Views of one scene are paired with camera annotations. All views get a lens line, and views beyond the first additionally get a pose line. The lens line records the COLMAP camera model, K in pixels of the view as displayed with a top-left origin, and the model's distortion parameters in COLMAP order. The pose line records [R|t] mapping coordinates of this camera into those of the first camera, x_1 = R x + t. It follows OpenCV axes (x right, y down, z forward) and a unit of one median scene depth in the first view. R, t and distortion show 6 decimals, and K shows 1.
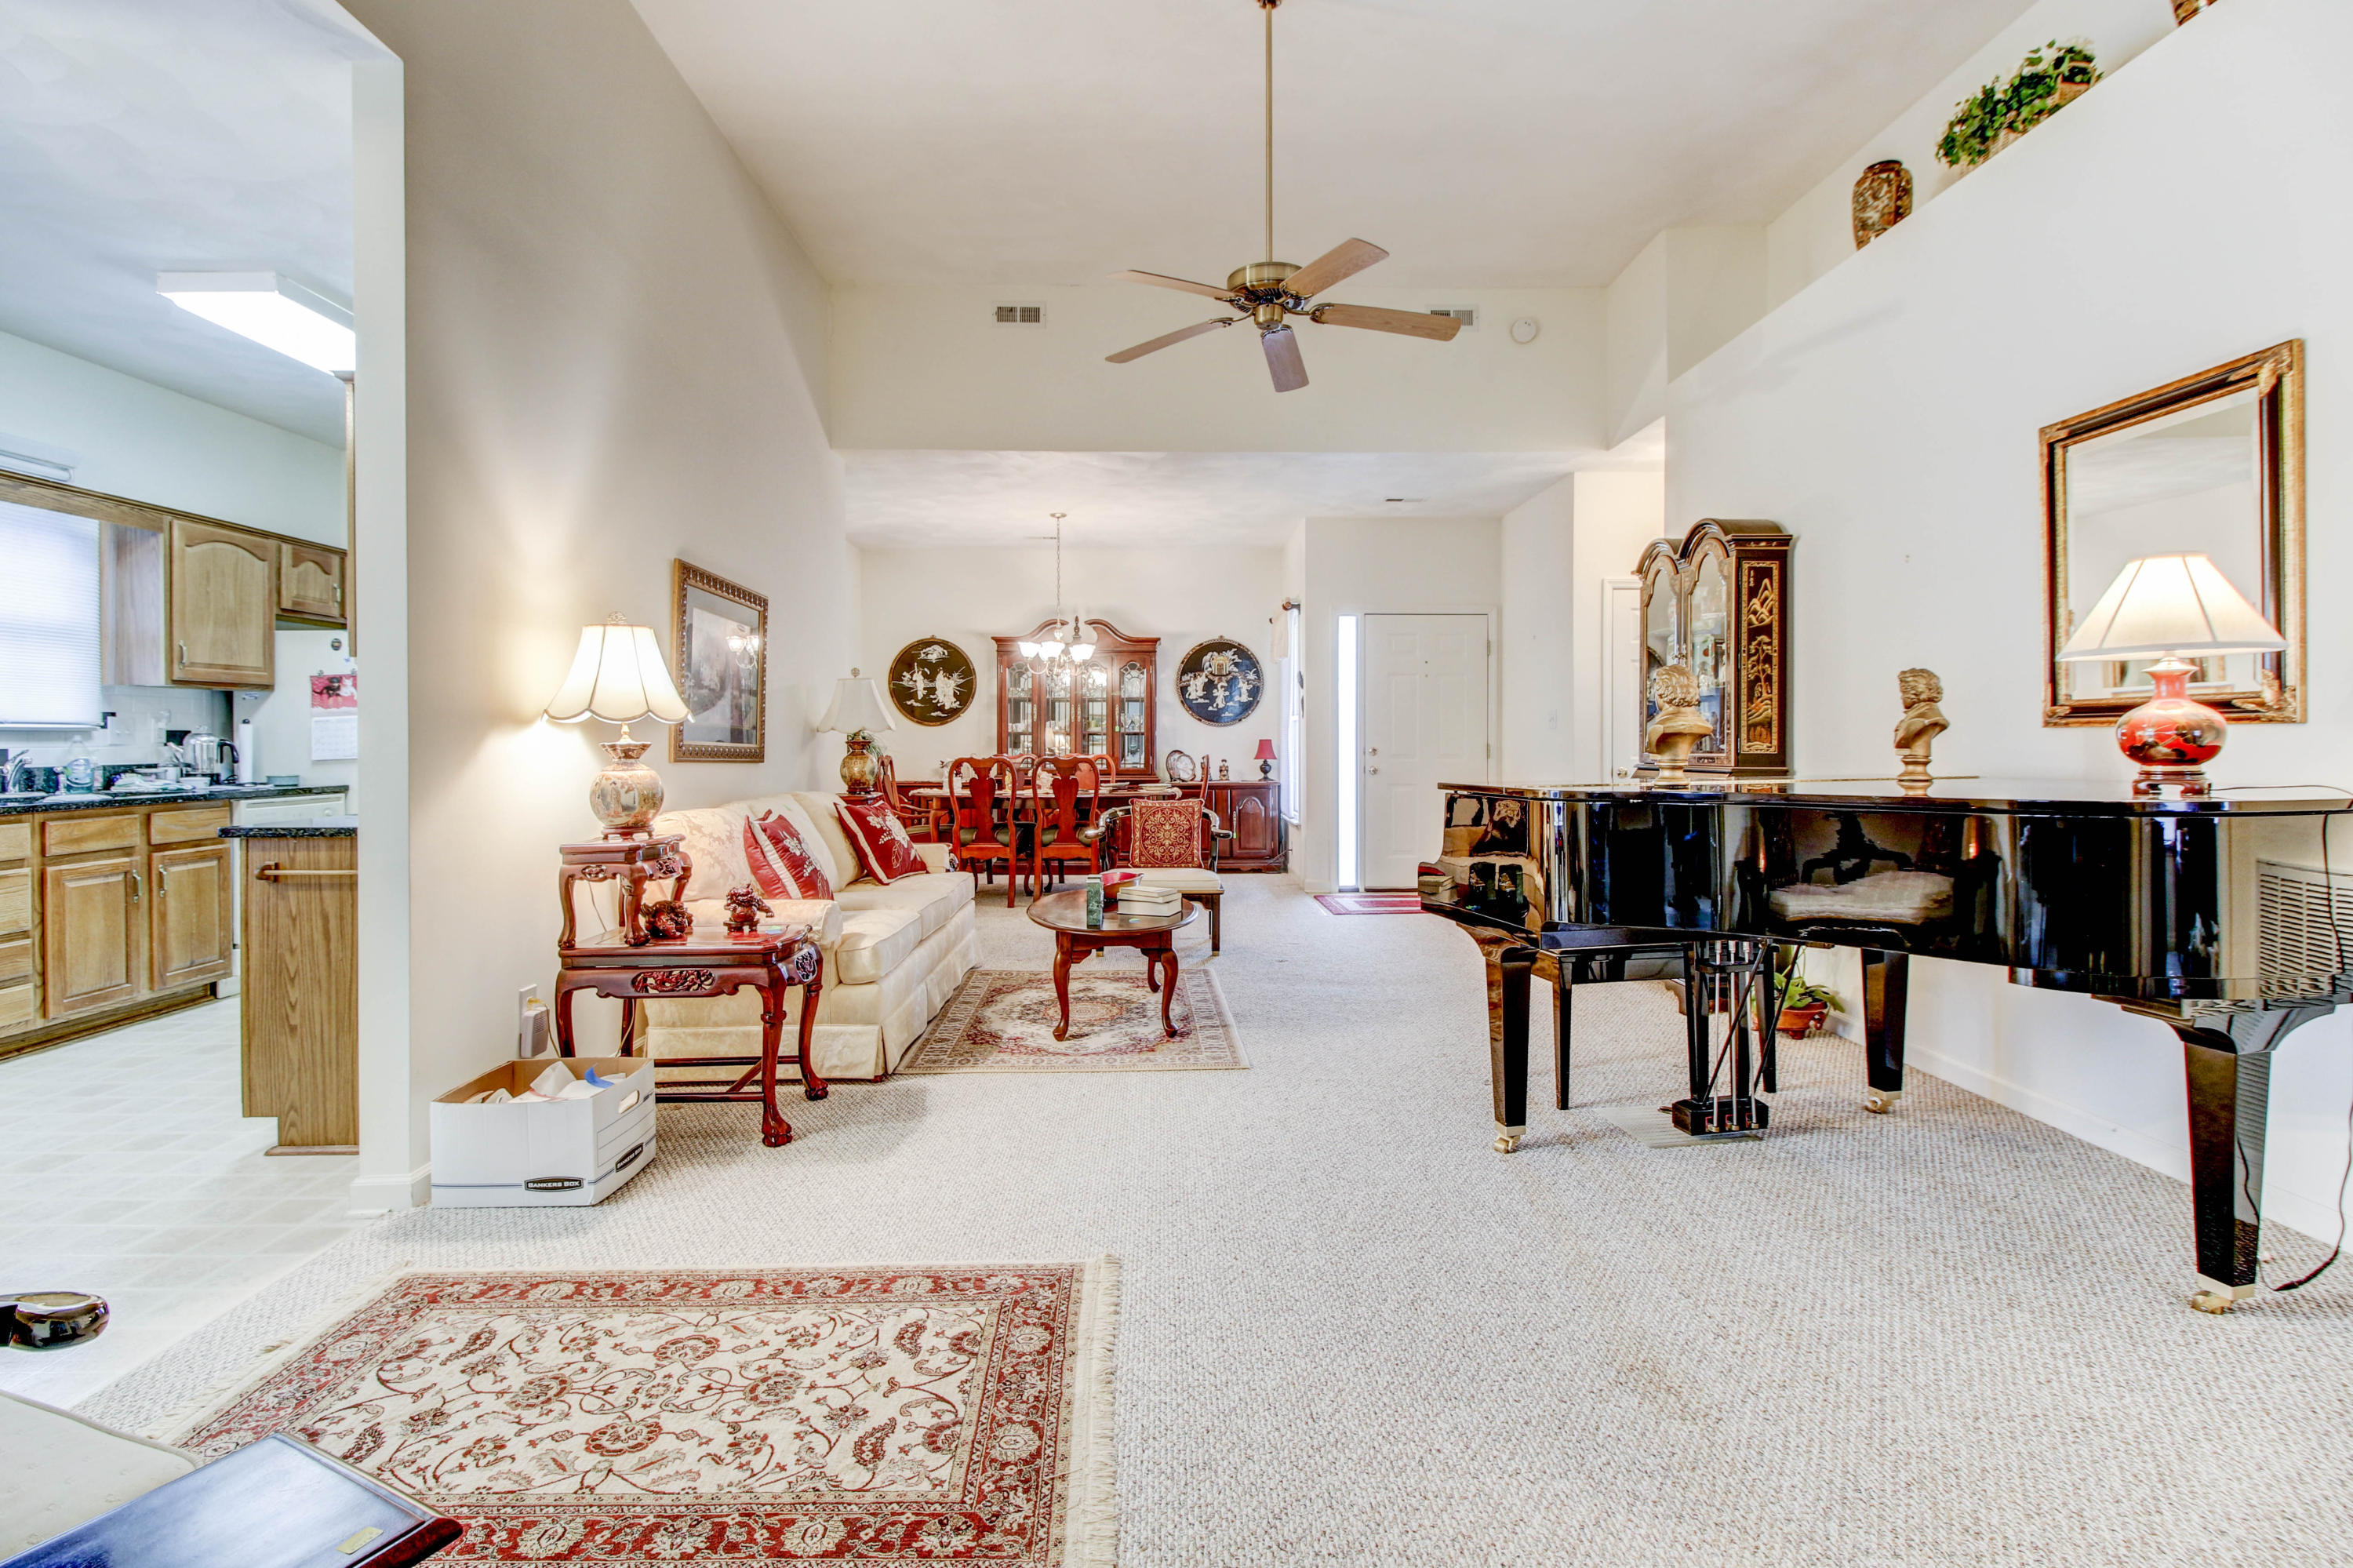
lens RADIAL K [[1097.6, 0, 1168.8], [0, 1097.6, 759.4], [0, 0, 1]] dist [-0.002144, -0.000253]
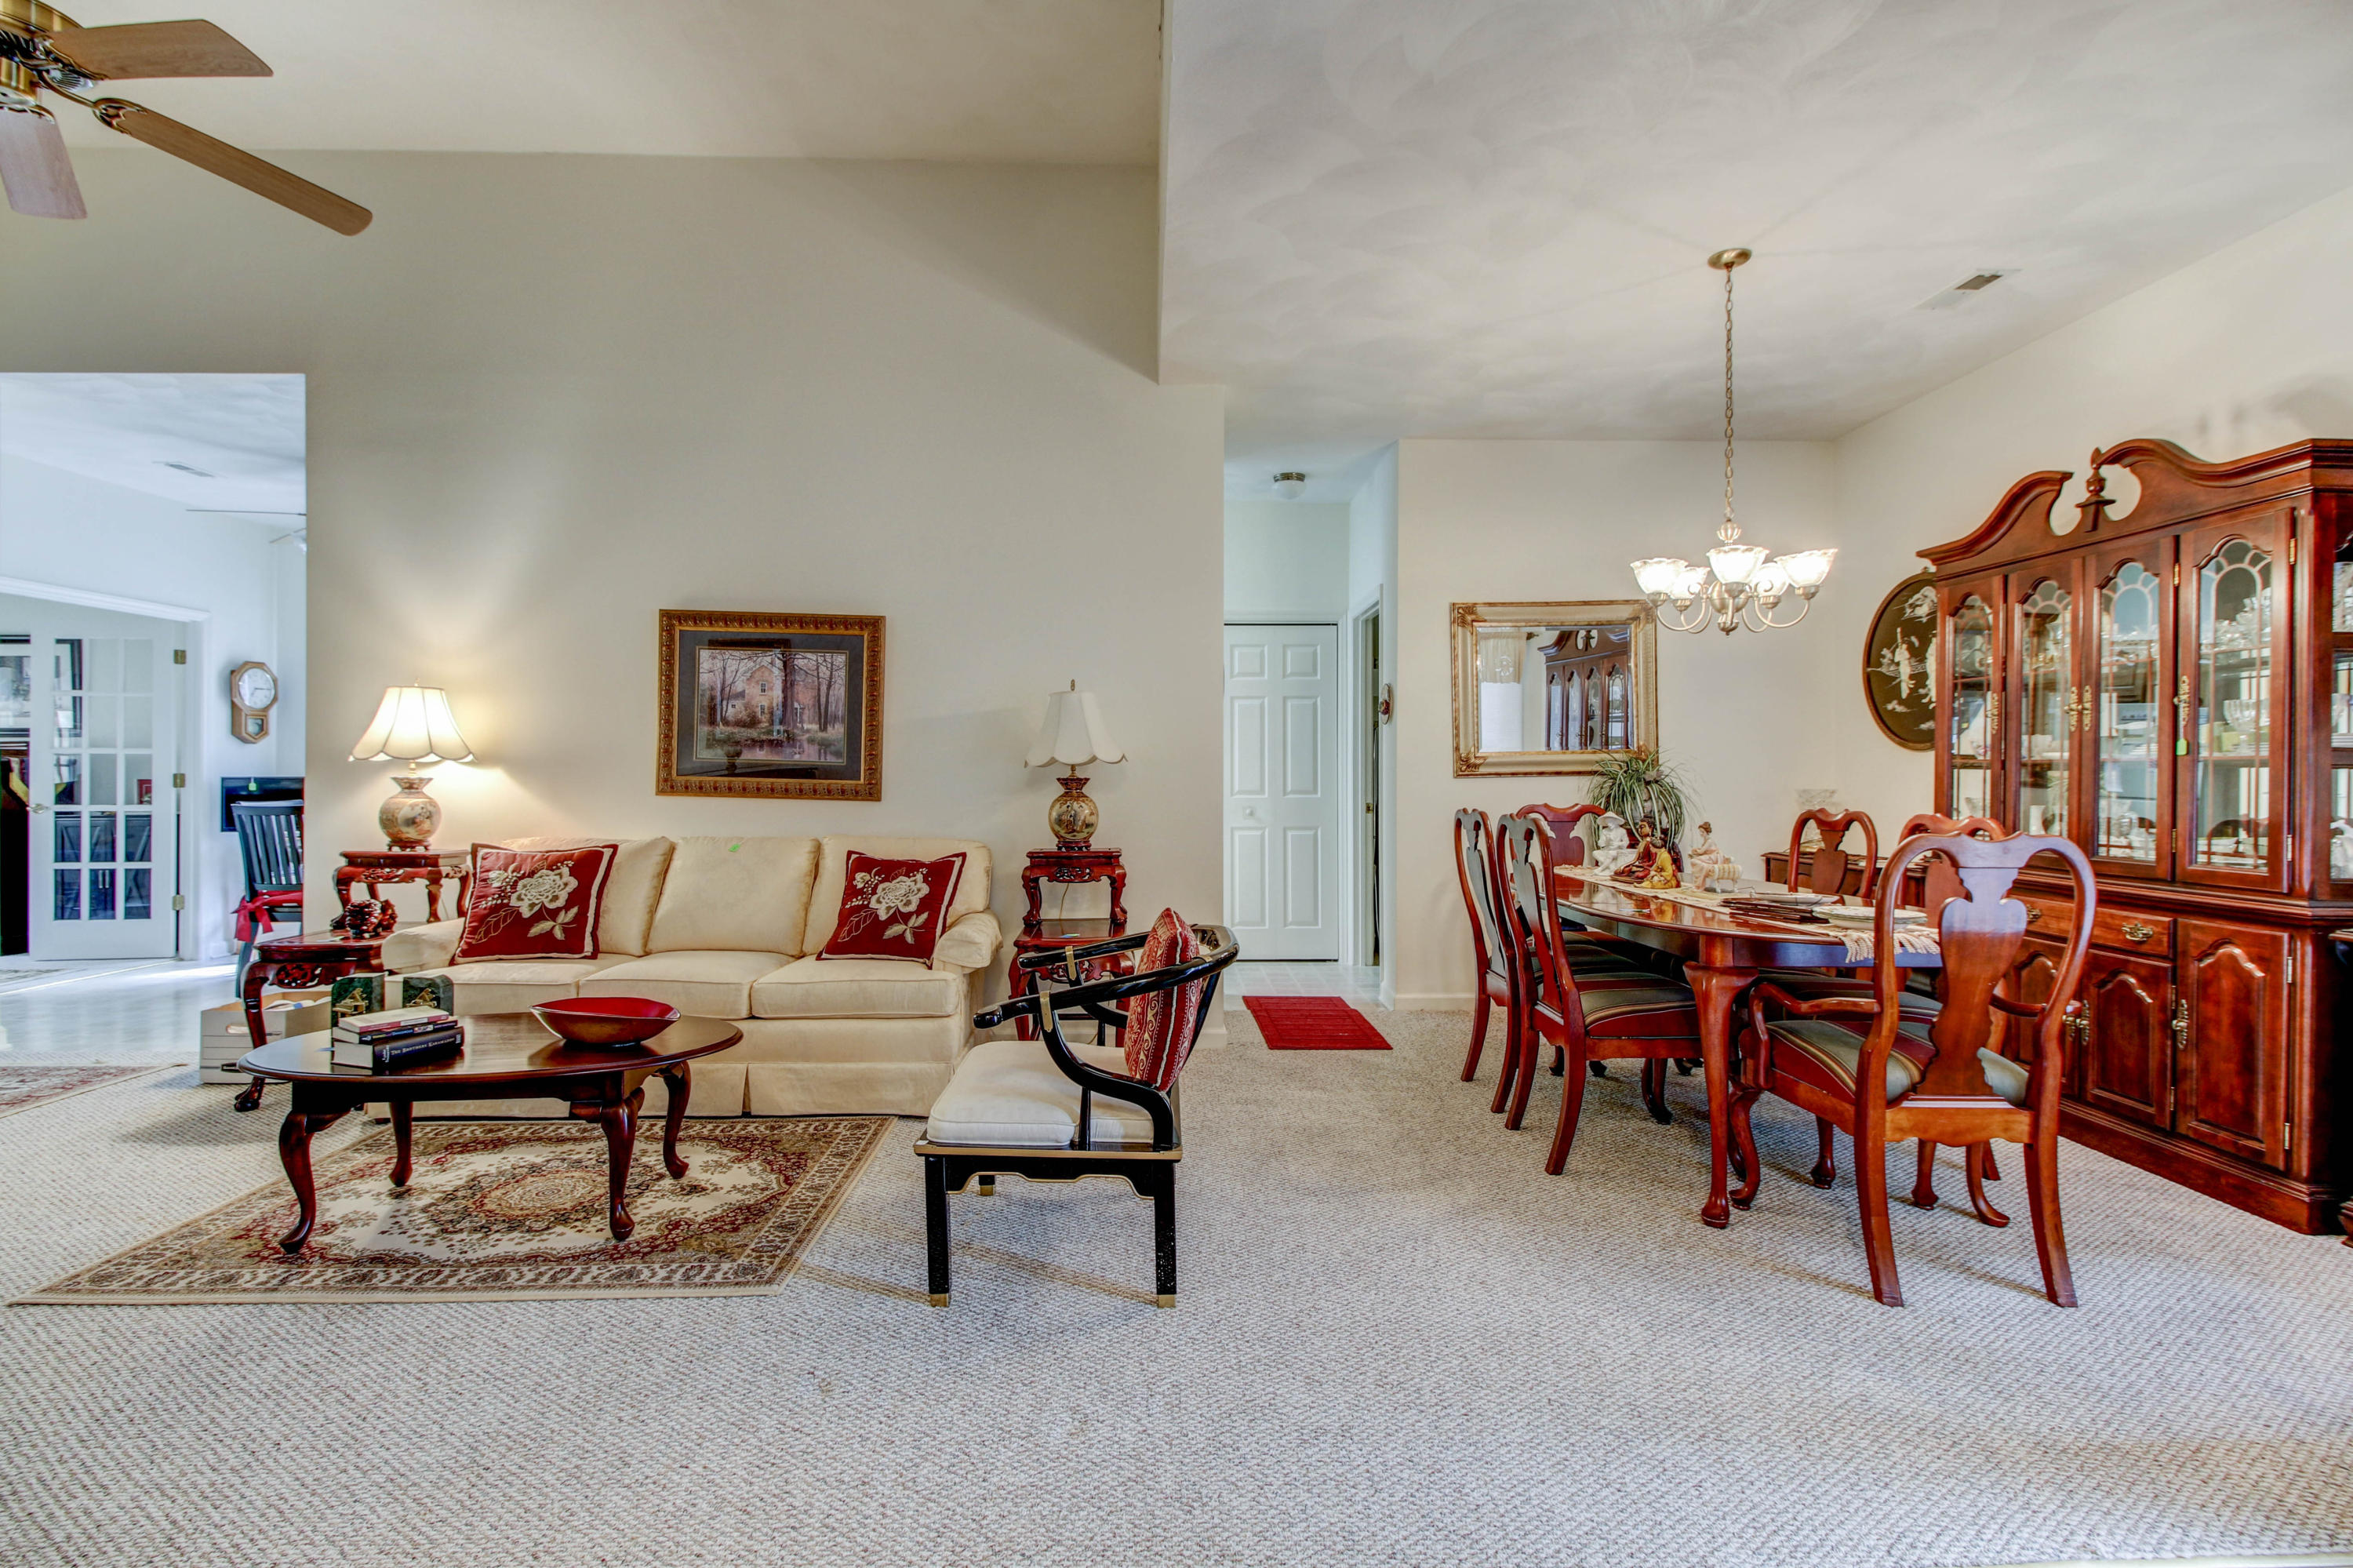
lens RADIAL K [[1074.0, 0, 1168.0], [0, 1074.0, 768.8], [0, 0, 1]] dist [0.022269, -0.015023]
pose [[0.003704, -0.004801, -0.999982, 0.304689], [-0.020805, 0.999772, -0.004877, -0.014002], [0.999777, 0.020822, 0.003603, 0.735058]]
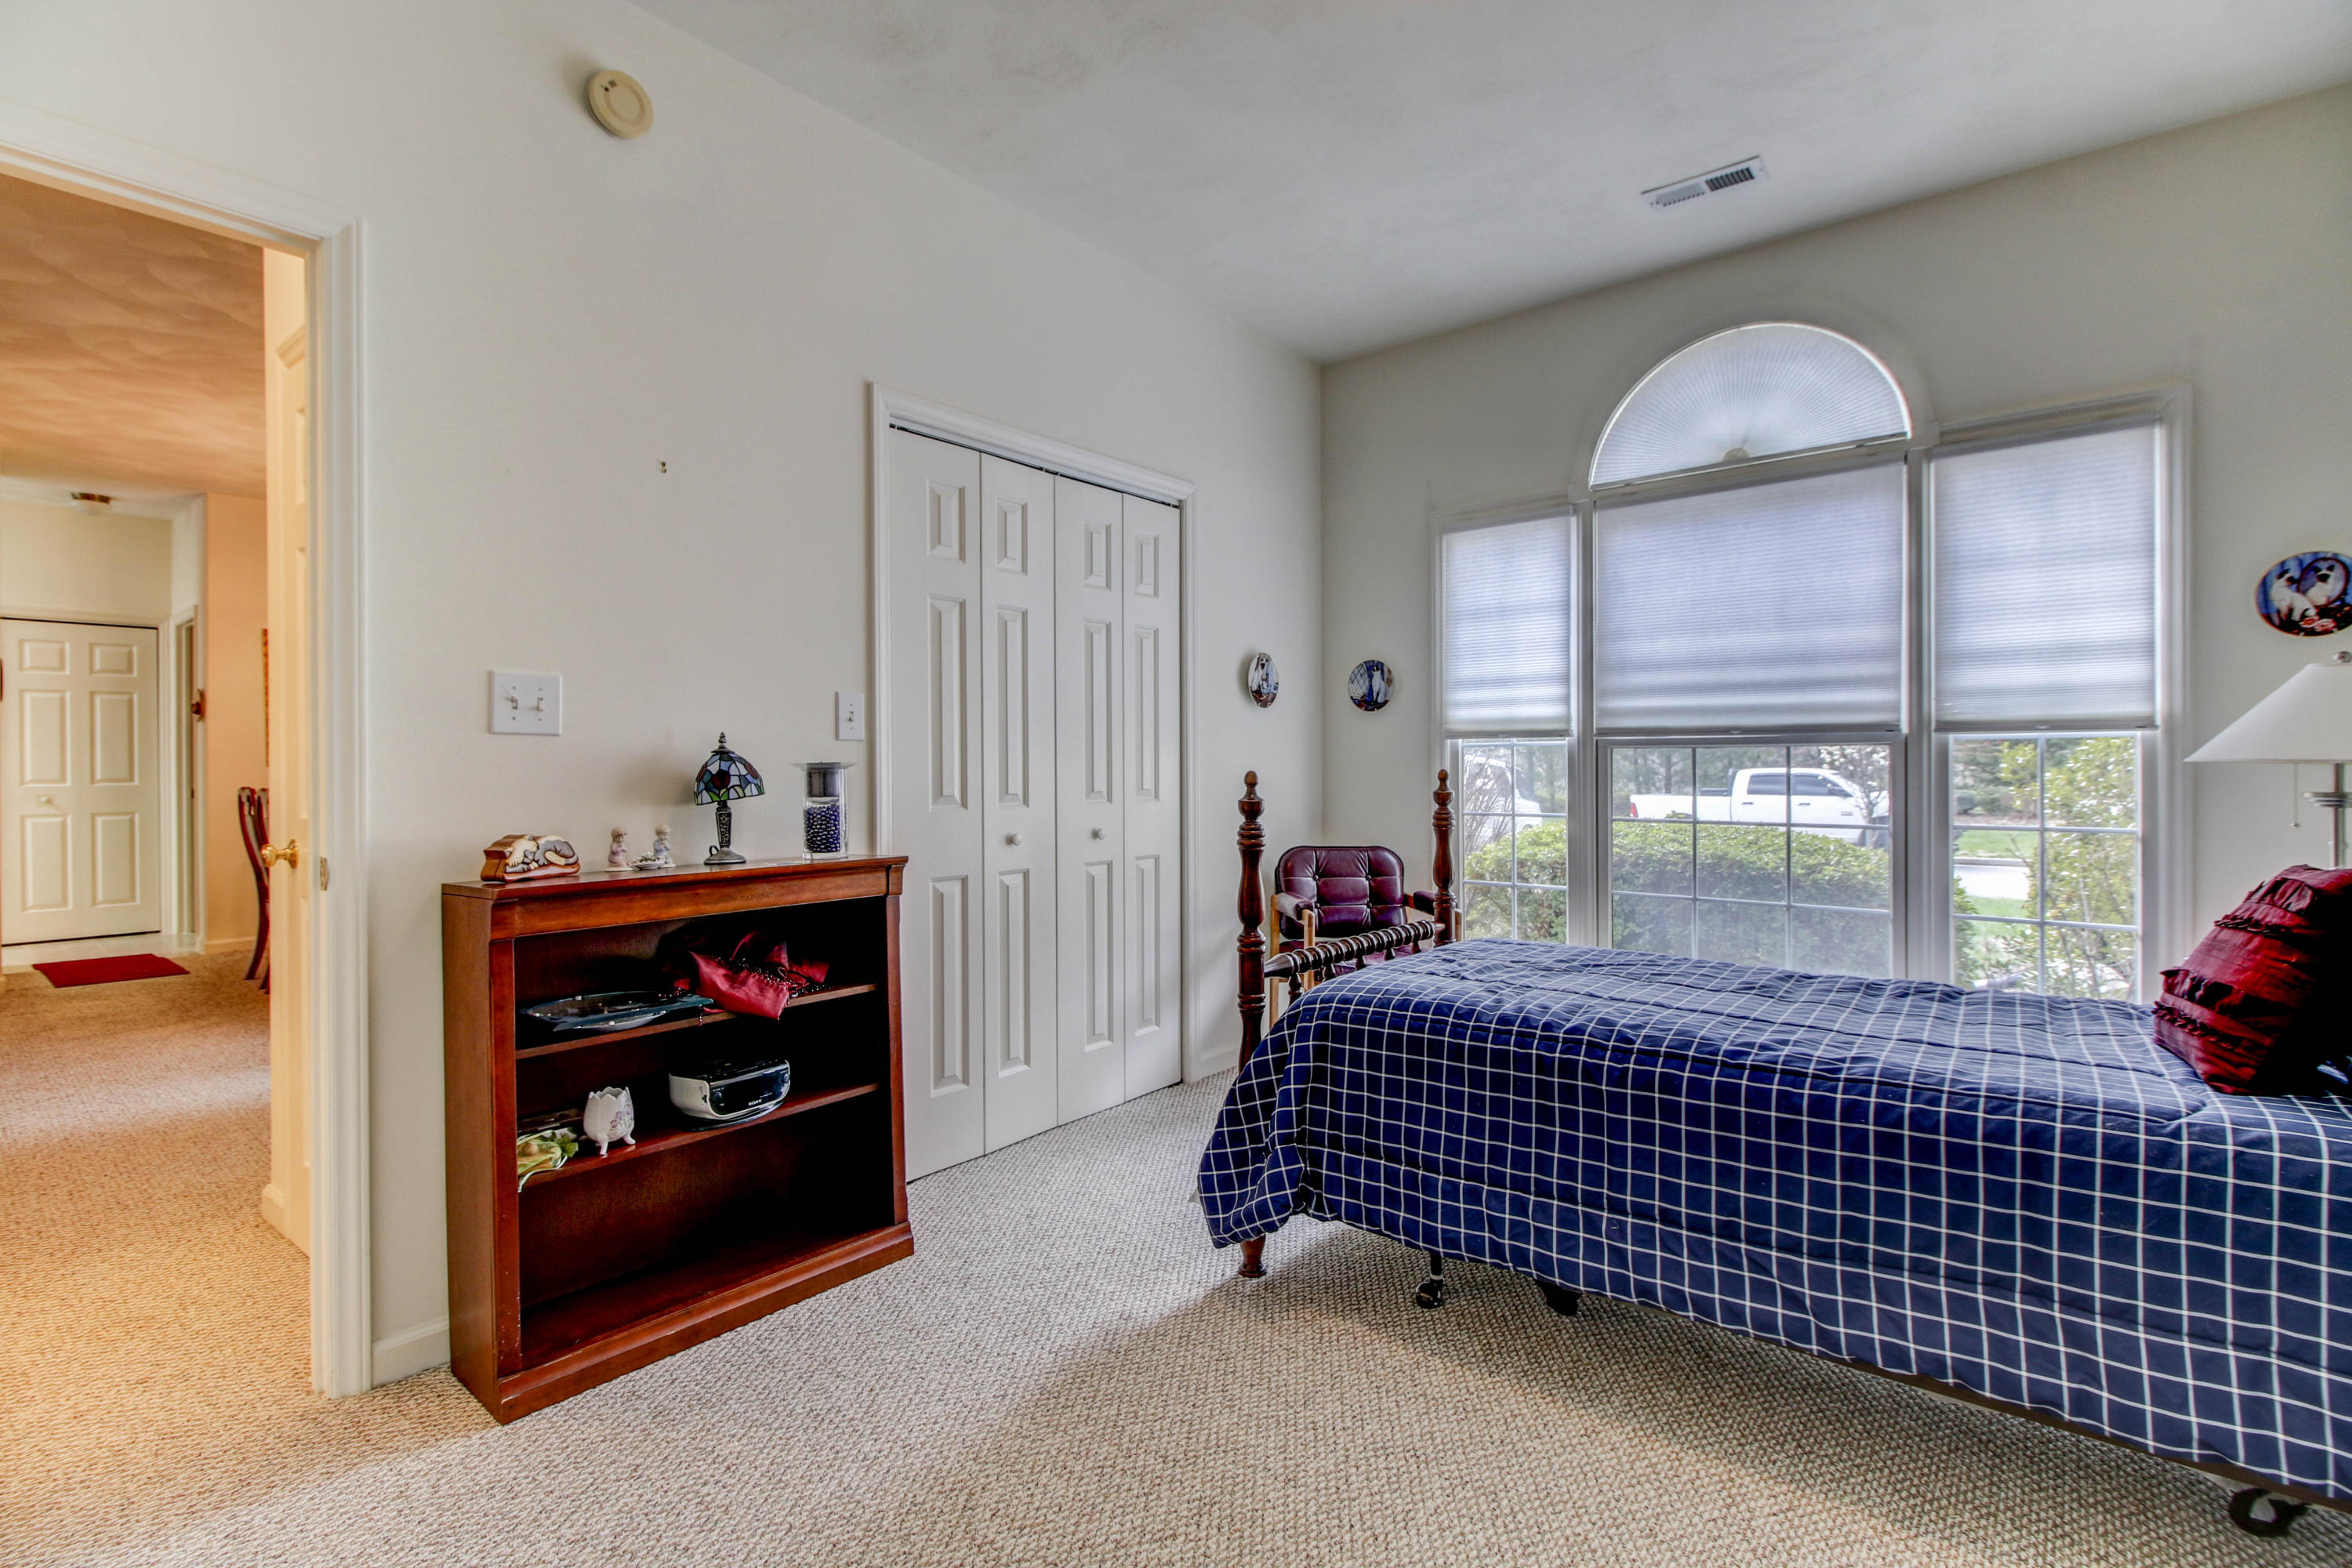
lens RADIAL K [[1097.1, 0, 1168.3], [0, 1097.1, 759.4], [0, 0, 1]] dist [-0.002144, -0.000253]
pose [[0.752010, -0.001314, -0.659150, 0.710520], [-0.008957, 0.999885, -0.012213, -0.016246], [0.659091, 0.015088, 0.751912, 0.733739]]
